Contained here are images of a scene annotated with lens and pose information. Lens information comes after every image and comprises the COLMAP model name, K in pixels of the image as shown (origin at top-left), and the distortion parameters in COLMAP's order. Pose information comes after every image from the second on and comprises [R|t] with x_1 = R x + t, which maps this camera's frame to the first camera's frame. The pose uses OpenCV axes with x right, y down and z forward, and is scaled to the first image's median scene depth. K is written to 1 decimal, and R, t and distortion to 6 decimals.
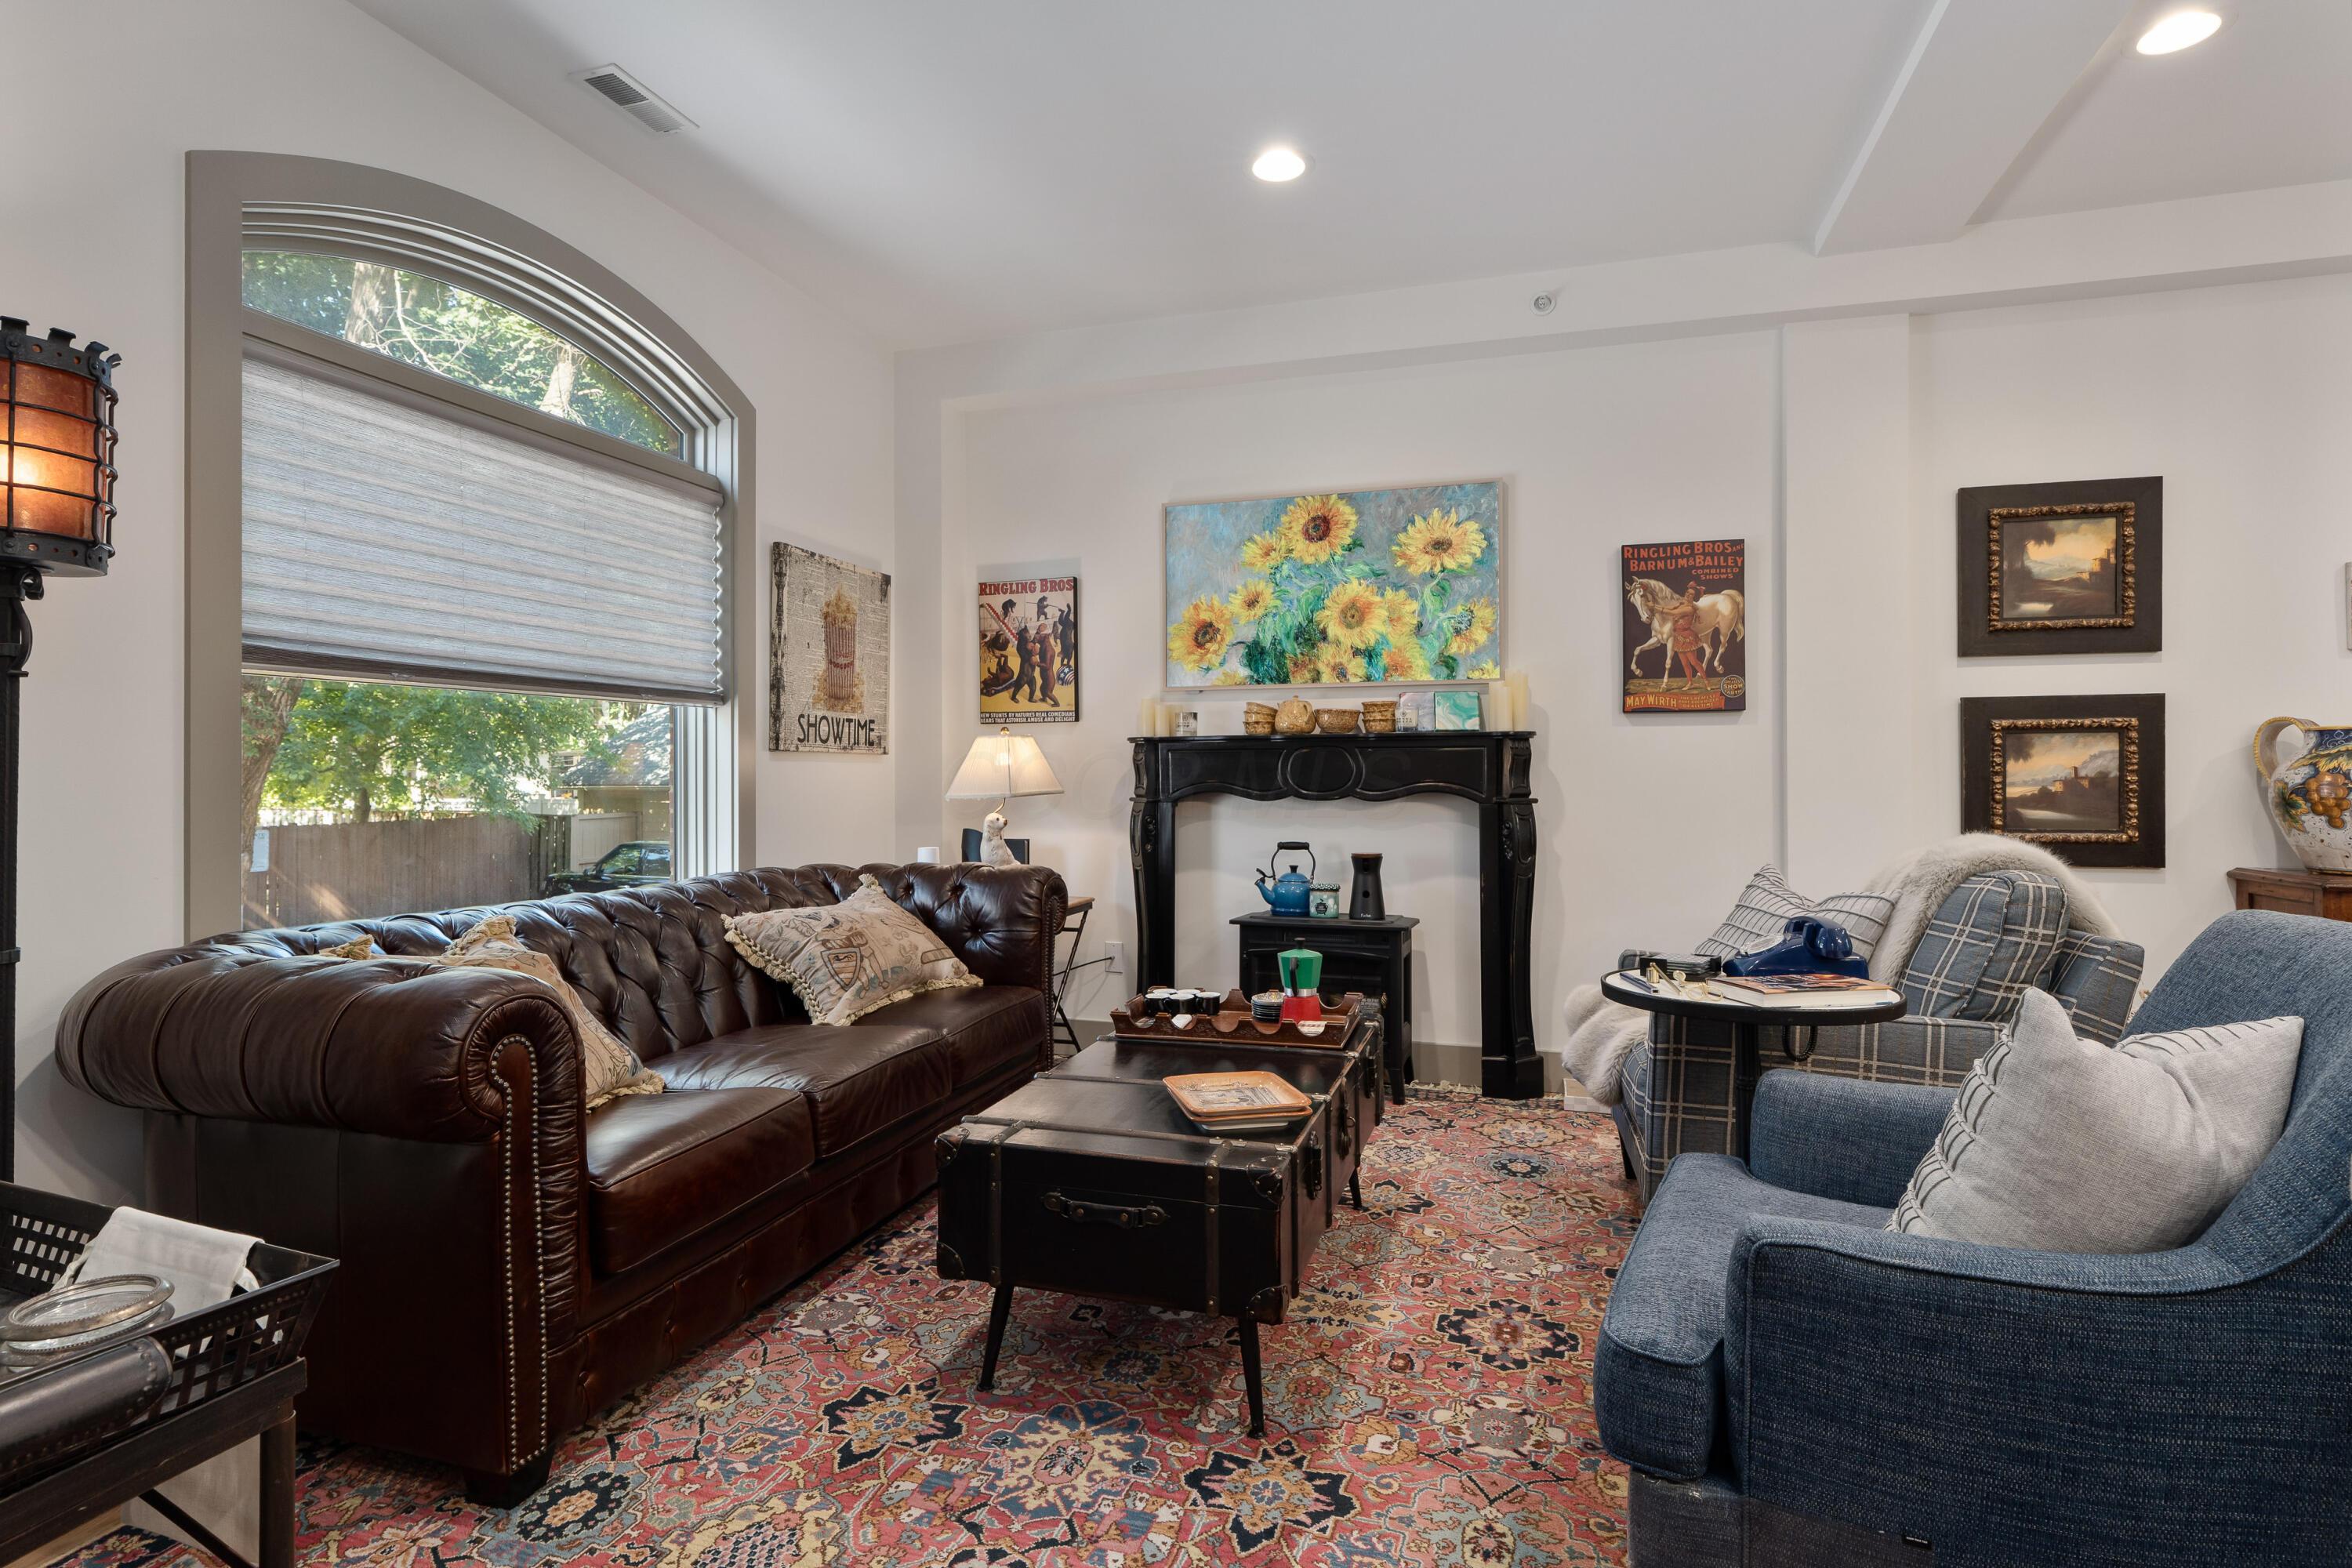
lens RADIAL K [[1188.0, 0, 1158.6], [0, 1188.0, 754.6], [0, 0, 1]] dist [-0.003607, 0.001923]
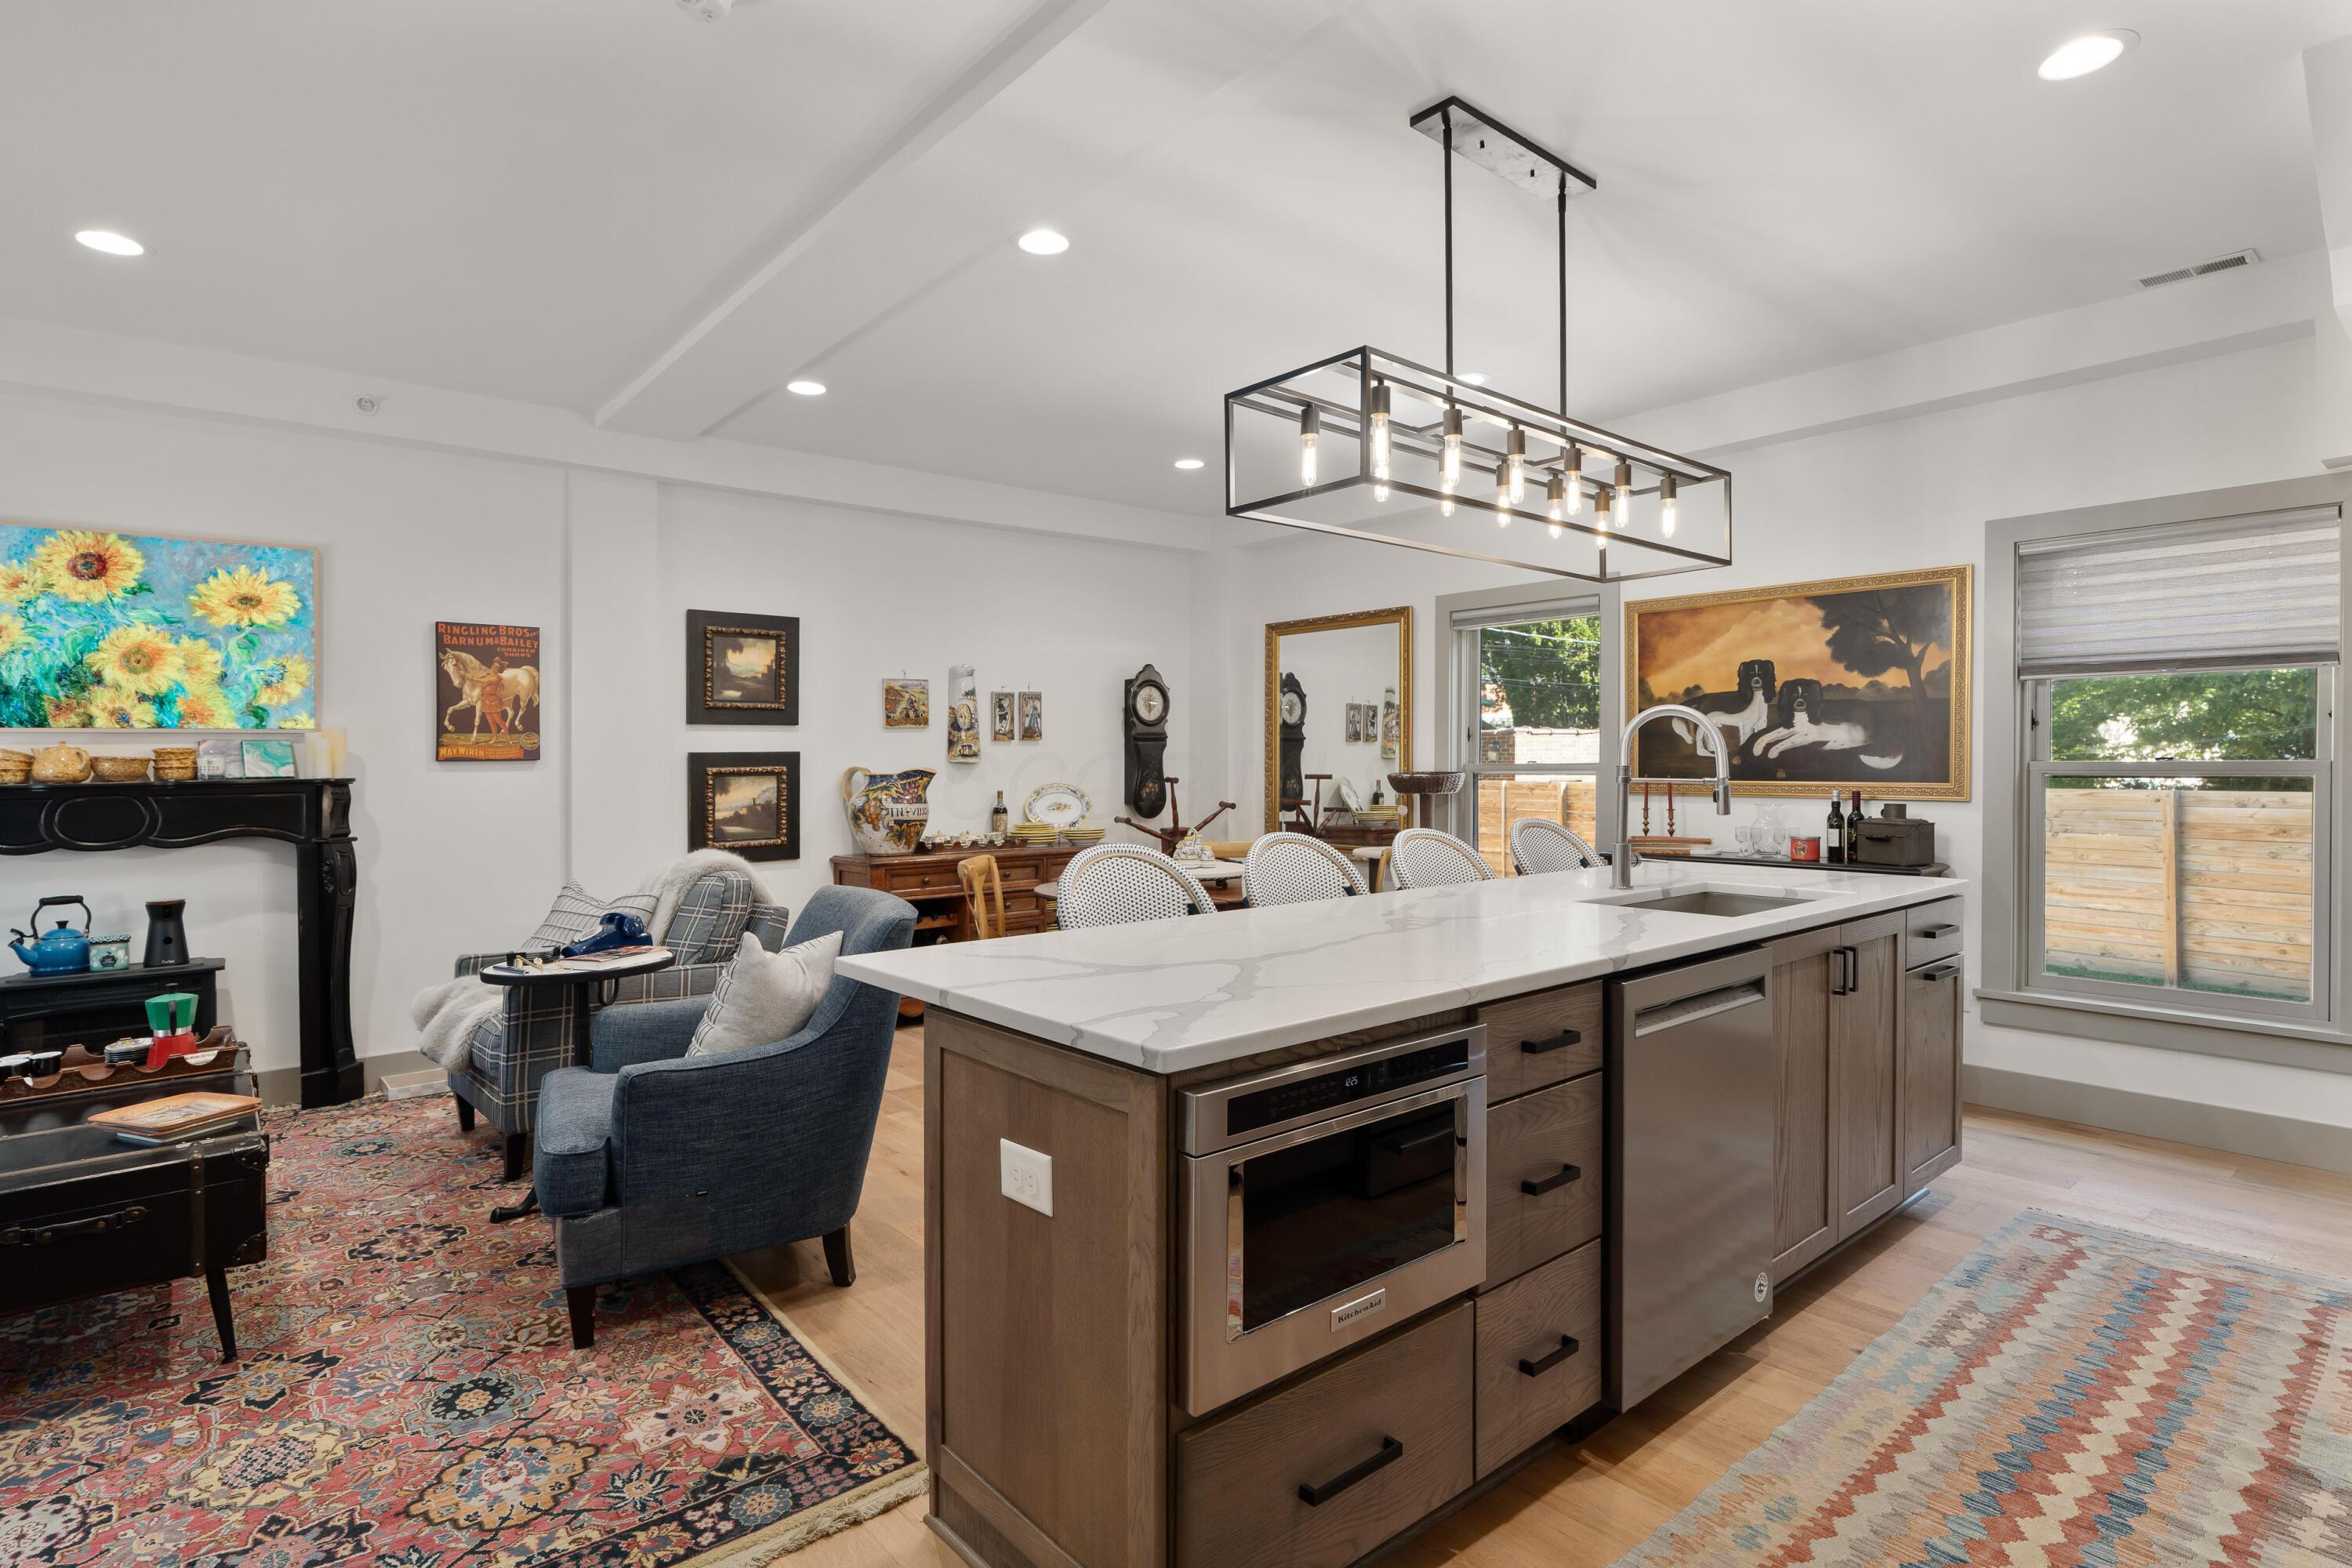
lens RADIAL K [[1188.0, 0, 1185.8], [0, 1188.0, 757.0], [0, 0, 1]] dist [-0.003607, 0.001923]
pose [[0.528870, -0.001254, 0.848702, -0.245322], [-0.001691, 0.999995, 0.002532, -0.047266], [-0.848701, -0.002774, 0.528866, -0.299555]]
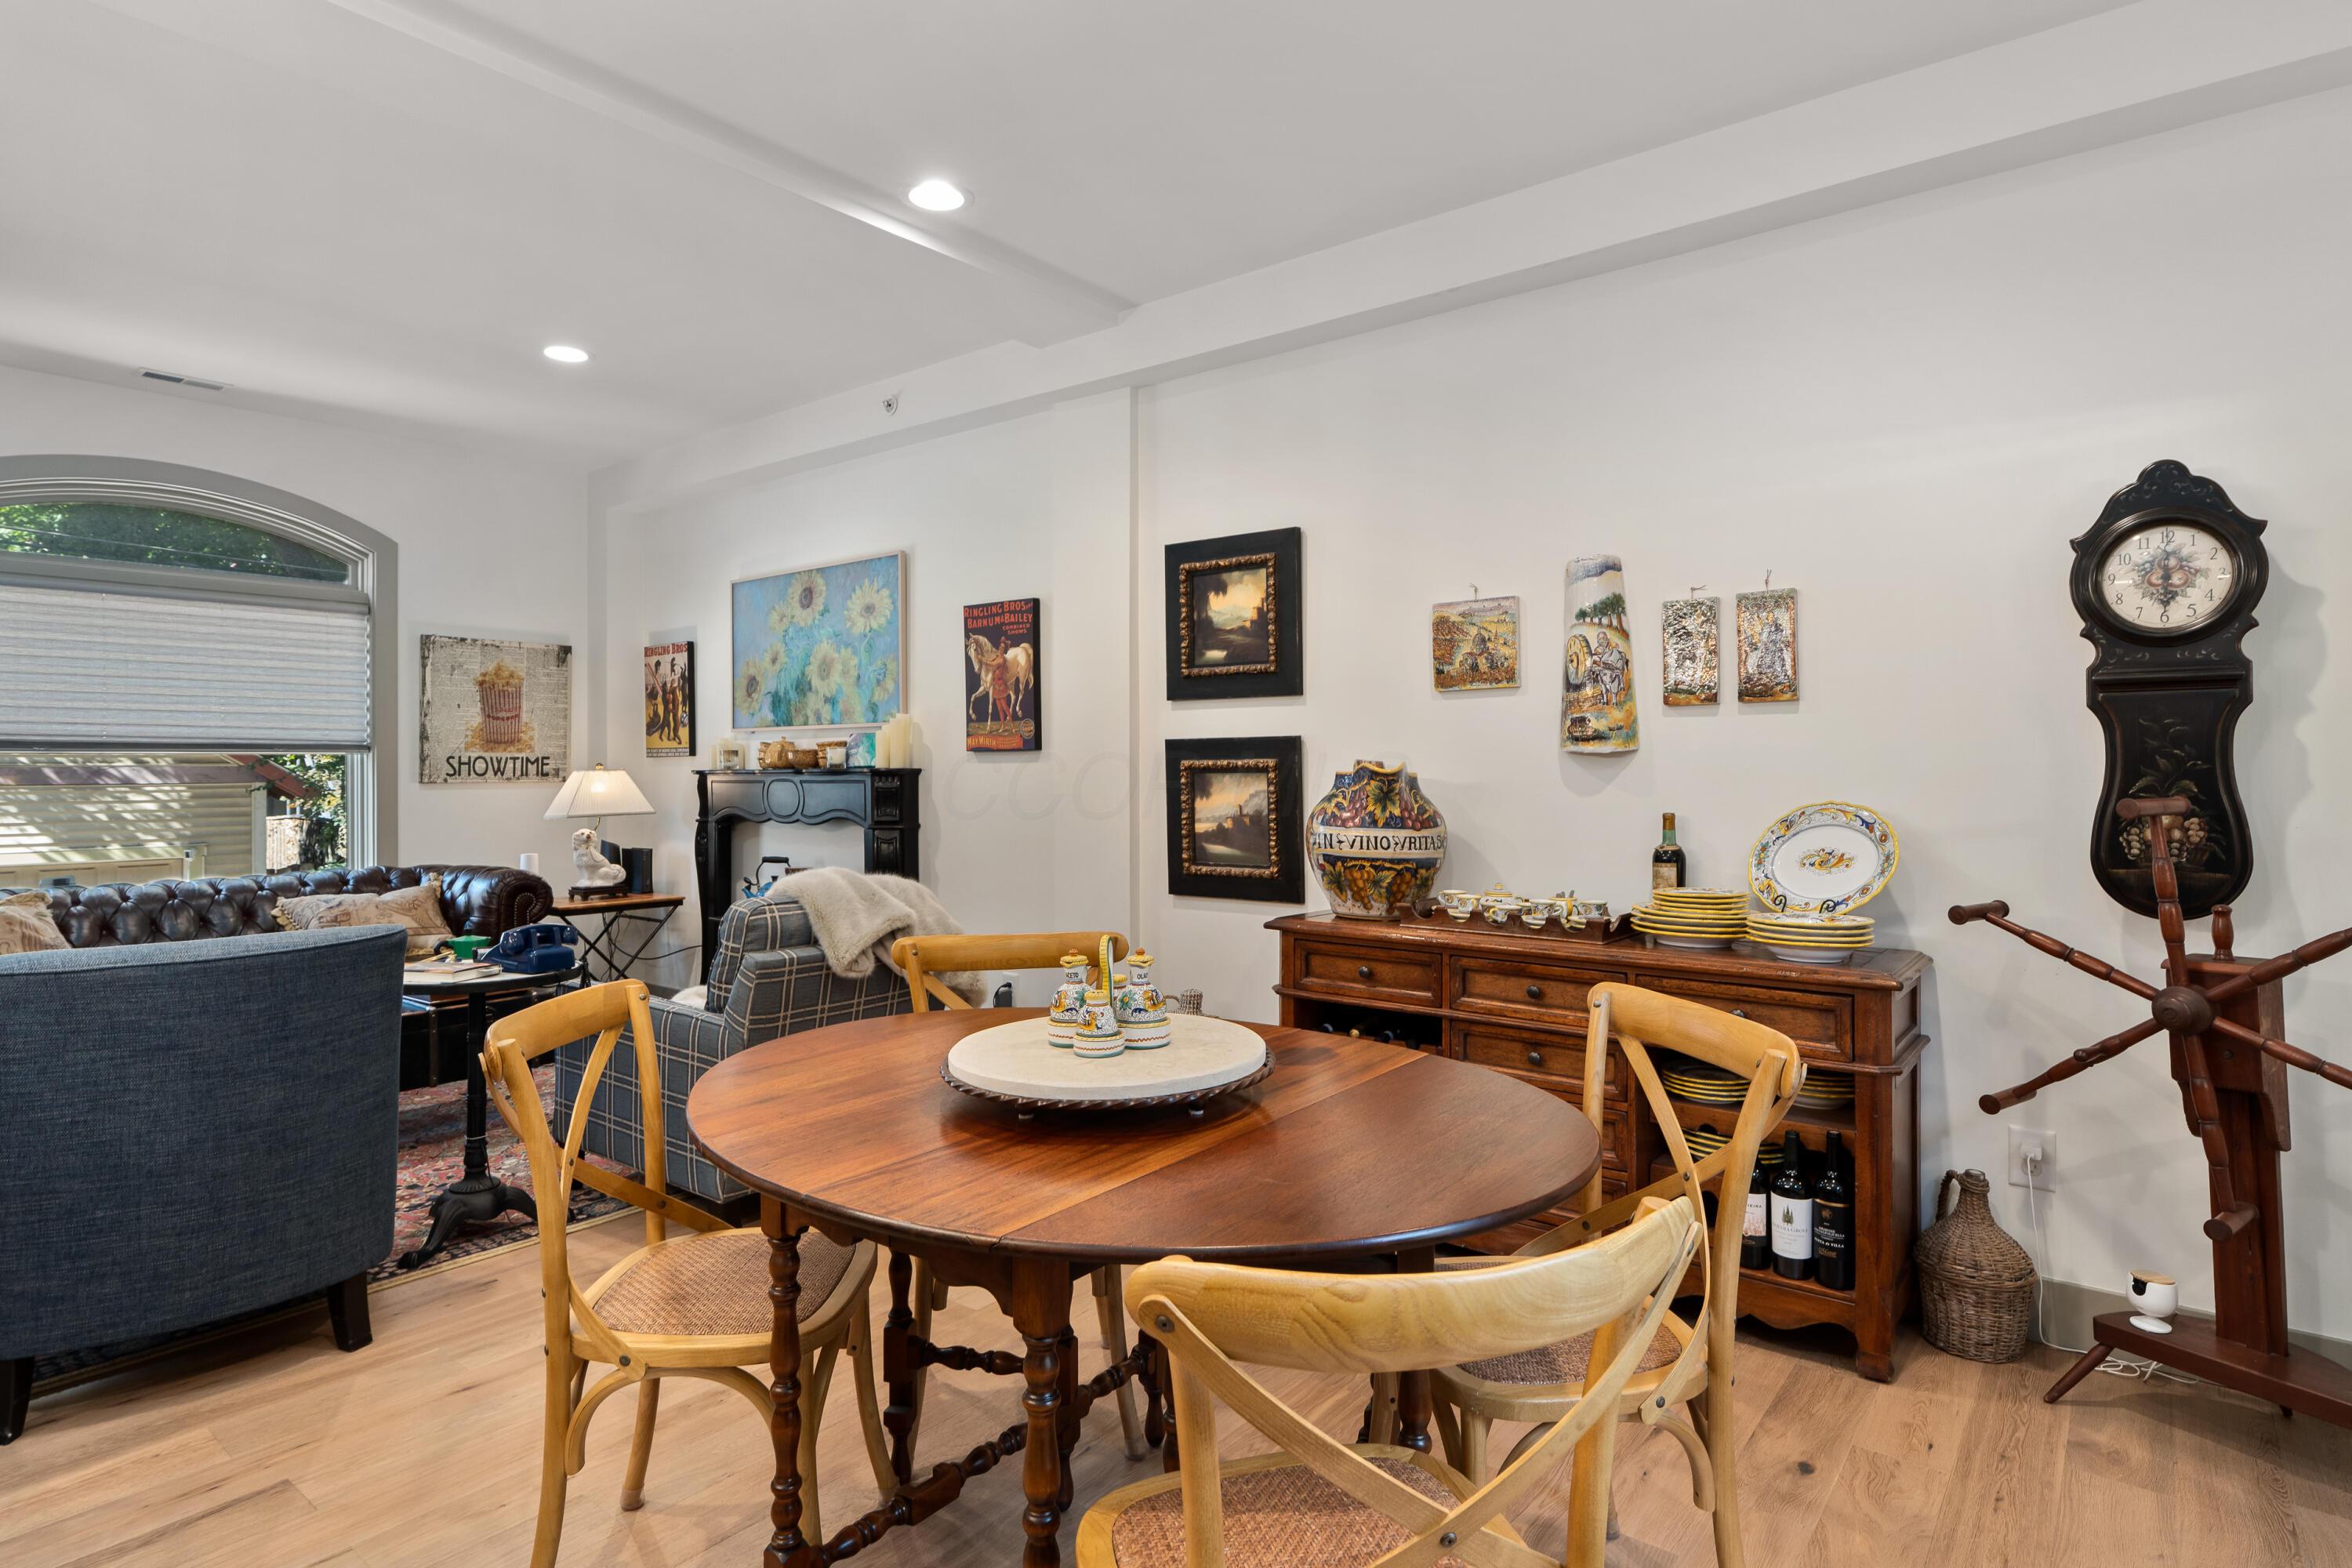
lens RADIAL K [[1242.9, 0, 1181.0], [0, 1242.9, 761.5], [0, 0, 1]] dist [-0.004975, 0.002784]
pose [[0.933677, -0.003263, -0.358102, 1.100624], [0.007690, 0.999911, 0.010941, -0.040249], [0.358035, -0.012969, 0.933618, -0.055259]]
